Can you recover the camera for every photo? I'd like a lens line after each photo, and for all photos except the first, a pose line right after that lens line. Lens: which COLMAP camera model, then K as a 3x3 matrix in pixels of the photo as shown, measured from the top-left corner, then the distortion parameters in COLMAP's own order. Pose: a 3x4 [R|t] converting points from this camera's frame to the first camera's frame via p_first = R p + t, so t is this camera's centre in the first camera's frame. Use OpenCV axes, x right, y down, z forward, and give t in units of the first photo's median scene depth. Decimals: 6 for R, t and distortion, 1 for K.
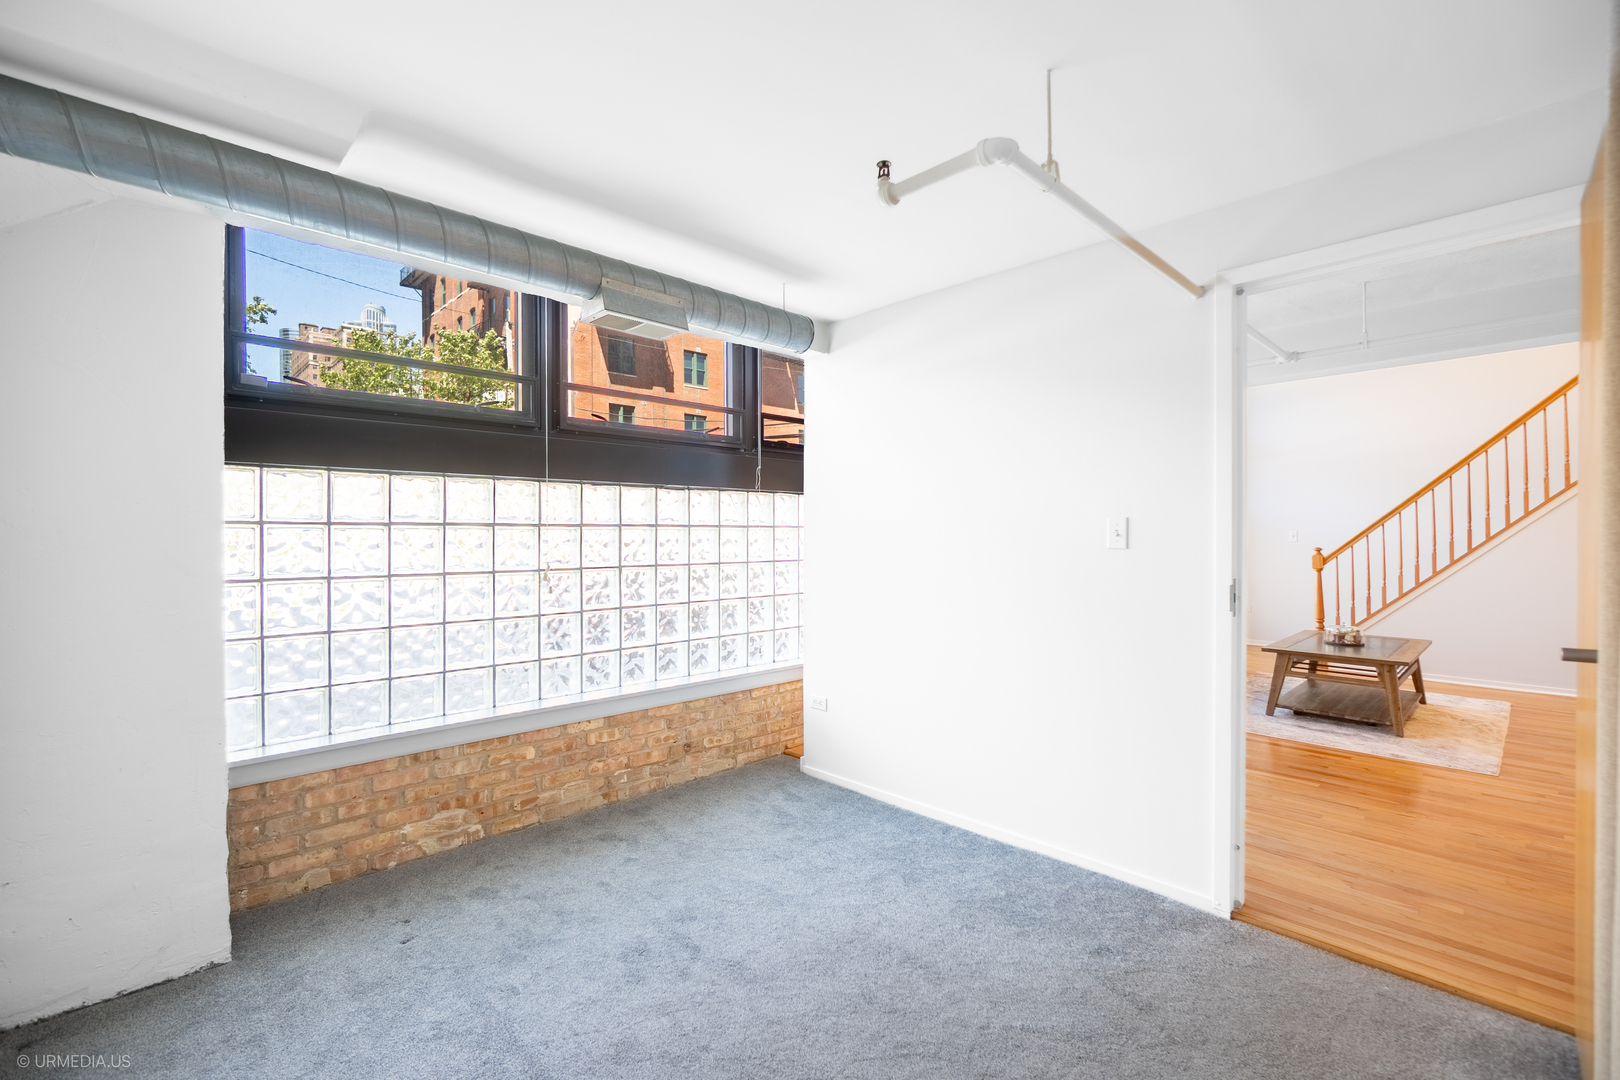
lens RADIAL K [[691.4, 0, 785.7], [0, 691.4, 528.7], [0, 0, 1]] dist [-0.012524, 0.005009]
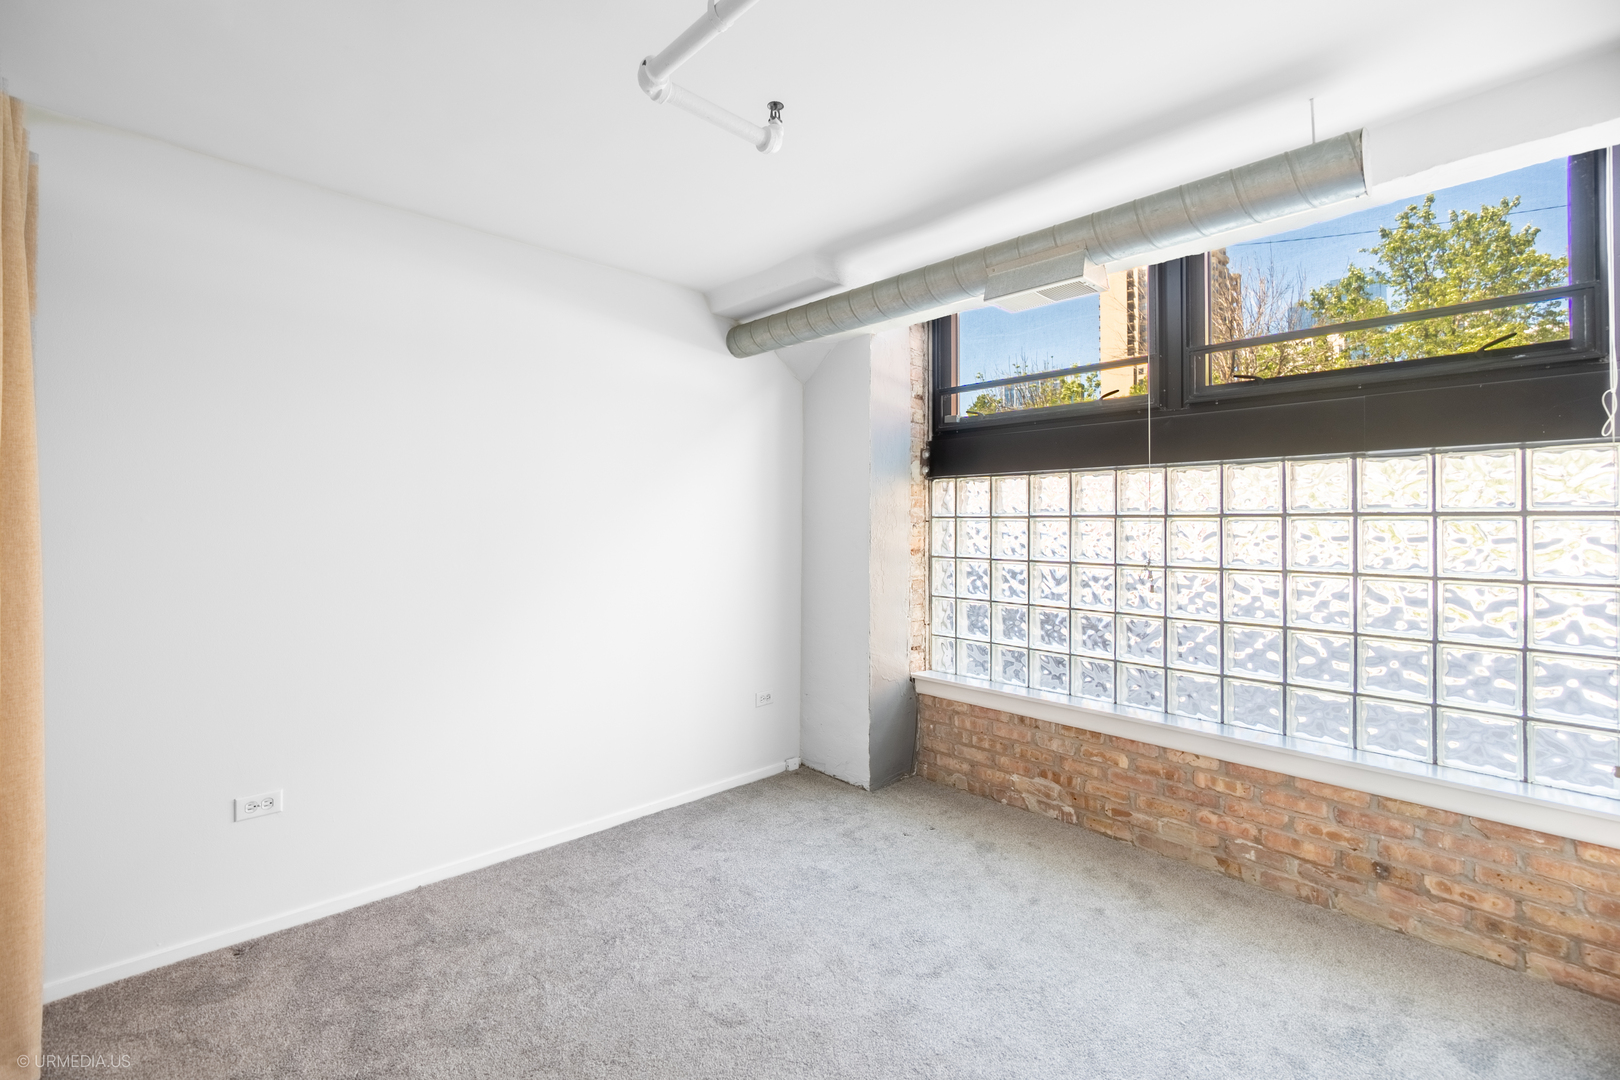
lens RADIAL K [[714.1, 0, 808.8], [0, 714.1, 513.4], [0, 0, 1]] dist [0.015123, -0.000477]
pose [[0.023095, -0.014695, -0.999625, 0.584187], [0.003095, 0.999888, -0.014627, 0.003238], [0.999728, -0.002756, 0.023138, 0.546400]]
